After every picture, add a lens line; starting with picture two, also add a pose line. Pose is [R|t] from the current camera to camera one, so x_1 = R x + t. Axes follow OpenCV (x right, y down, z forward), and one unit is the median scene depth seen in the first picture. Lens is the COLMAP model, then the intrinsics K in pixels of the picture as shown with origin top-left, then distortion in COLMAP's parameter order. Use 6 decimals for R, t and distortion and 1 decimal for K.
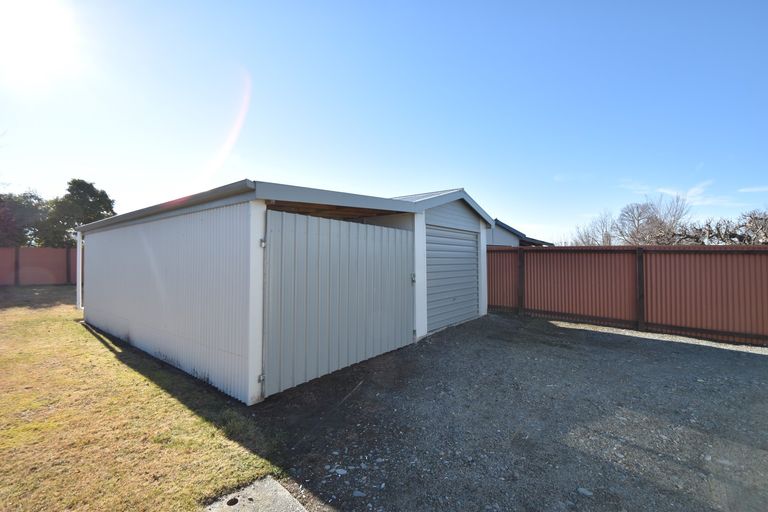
lens RADIAL K [[337.5, 0, 384.0], [0, 337.5, 256.0], [0, 0, 1]] dist [-0.000333, -0.000151]
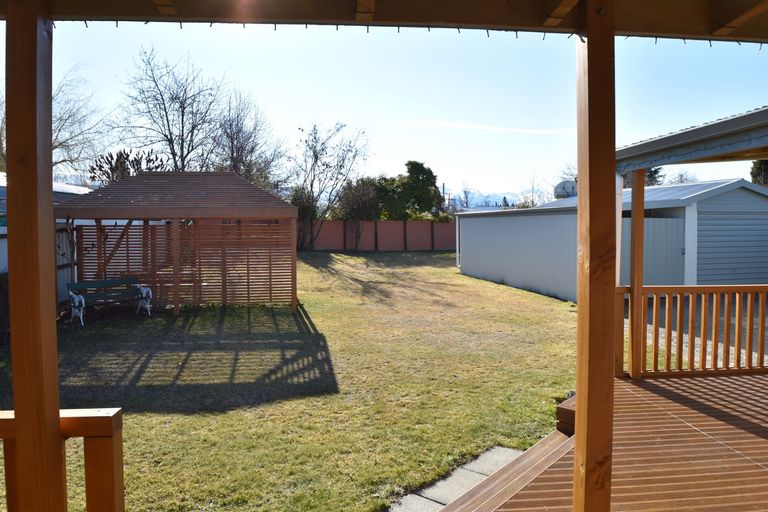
lens RADIAL K [[553.0, 0, 393.0], [0, 553.0, 251.7], [0, 0, 1]] dist [-0.050596, 0.001076]
pose [[0.801451, 0.023587, -0.597595, 0.250164], [0.016140, 0.998005, 0.061036, -0.048483], [0.597843, -0.058562, 0.799472, -0.821229]]
